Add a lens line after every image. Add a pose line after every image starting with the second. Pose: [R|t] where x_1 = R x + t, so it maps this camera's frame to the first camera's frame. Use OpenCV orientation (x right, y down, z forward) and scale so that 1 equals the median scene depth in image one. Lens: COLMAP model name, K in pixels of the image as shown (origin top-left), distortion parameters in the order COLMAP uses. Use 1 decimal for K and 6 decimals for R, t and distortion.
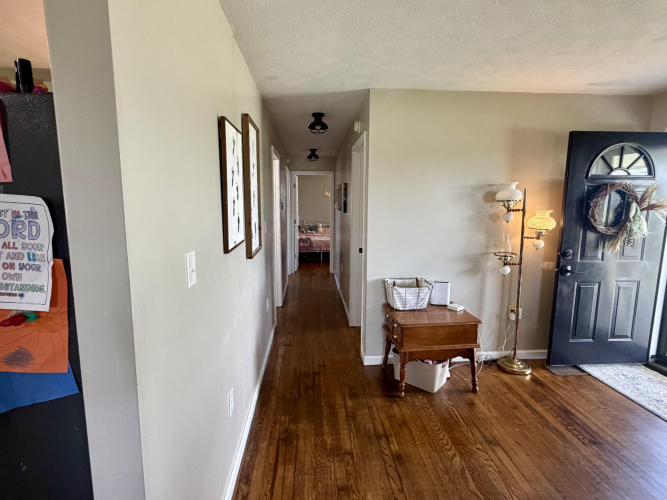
lens RADIAL K [[338.2, 0, 332.7], [0, 338.2, 248.4], [0, 0, 1]] dist [0.002305, -0.001167]
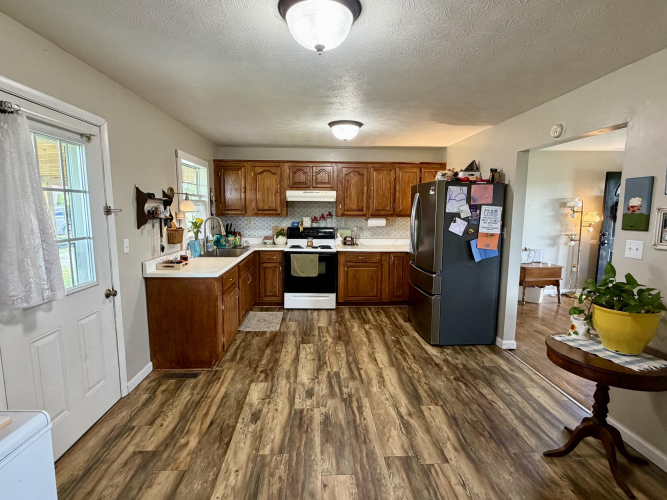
lens RADIAL K [[338.2, 0, 332.2], [0, 338.2, 251.1], [0, 0, 1]] dist [0.002305, -0.001167]
pose [[0.999880, 0.001606, -0.015387, -0.815253], [-0.001732, 0.999965, -0.008132, 0.126568], [0.015374, 0.008157, 0.999849, -0.932107]]
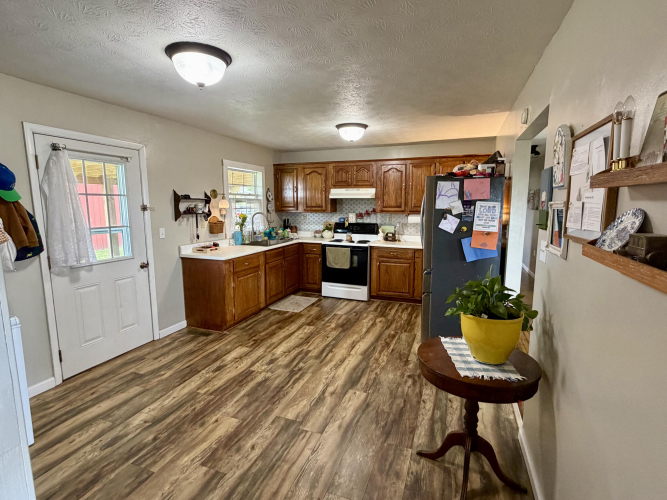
lens RADIAL K [[338.2, 0, 332.6], [0, 338.2, 250.7], [0, 0, 1]] dist [0.002305, -0.001167]
pose [[0.912431, 0.049054, -0.406280, -0.275425], [-0.048412, 0.998757, 0.011866, 0.126182], [0.406357, 0.008842, 0.913671, -0.931778]]
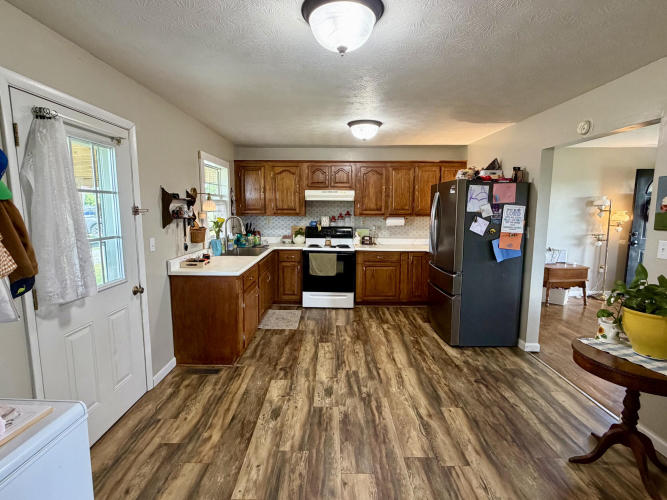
lens RADIAL K [[338.2, 0, 331.6], [0, 338.2, 250.0], [0, 0, 1]] dist [0.002305, -0.001167]
pose [[0.997785, 0.005932, -0.066252, -0.822884], [-0.006506, 0.999943, -0.008441, 0.125600], [0.066198, 0.008853, 0.997767, -0.937337]]
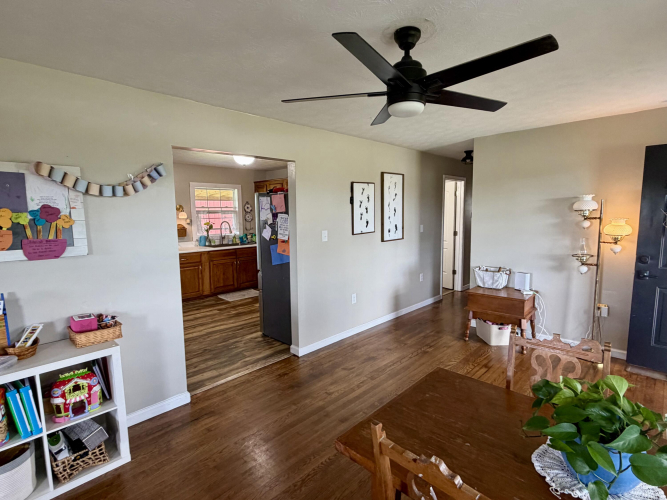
lens RADIAL K [[338.2, 0, 332.8], [0, 338.2, 251.4], [0, 0, 1]] dist [0.002305, -0.001167]
pose [[0.664556, 0.074341, -0.743531, 0.817986], [-0.086556, 0.995999, 0.022221, 0.052297], [0.742208, 0.049590, 0.668332, -0.436177]]
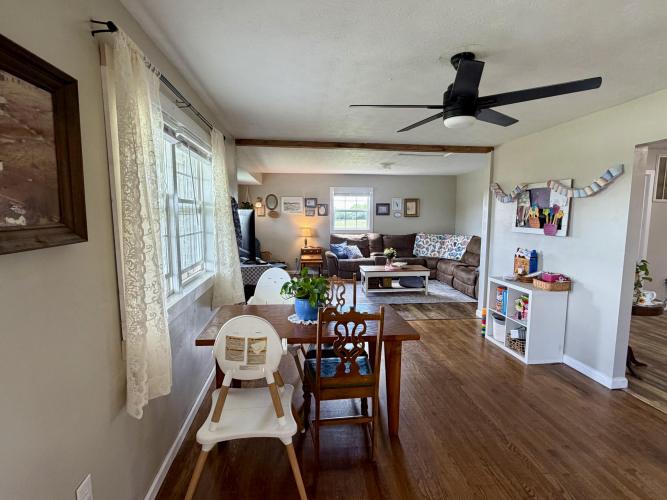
lens RADIAL K [[338.2, 0, 330.3], [0, 338.2, 251.0], [0, 0, 1]] dist [0.002305, -0.001167]
pose [[-0.999553, -0.000284, -0.029894, 0.732675], [-0.007531, 0.970101, 0.242584, -0.101883], [0.028931, 0.242701, -0.969670, 0.770367]]
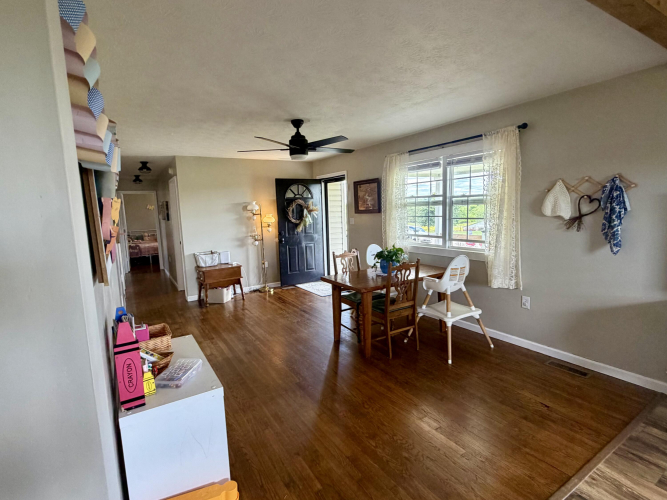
lens RADIAL K [[338.2, 0, 331.2], [0, 338.2, 253.8], [0, 0, 1]] dist [0.002305, -0.001167]
pose [[0.885684, -0.093703, 0.454734, -0.032133], [0.097925, 0.995091, 0.014320, 0.146829], [-0.453843, 0.031847, 0.890512, -1.080496]]
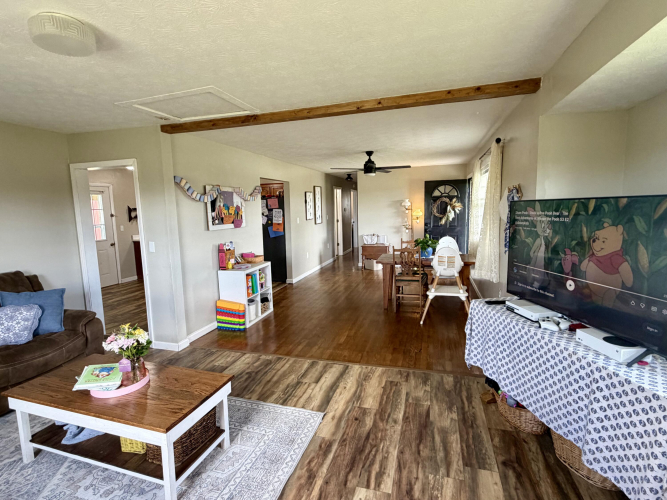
lens RADIAL K [[338.2, 0, 331.3], [0, 338.2, 249.6], [0, 0, 1]] dist [0.002305, -0.001167]
pose [[0.936603, 0.018091, -0.349926, 0.915381], [-0.020378, 0.999788, -0.002856, 0.237736], [0.349800, 0.009806, 0.936773, -1.806085]]
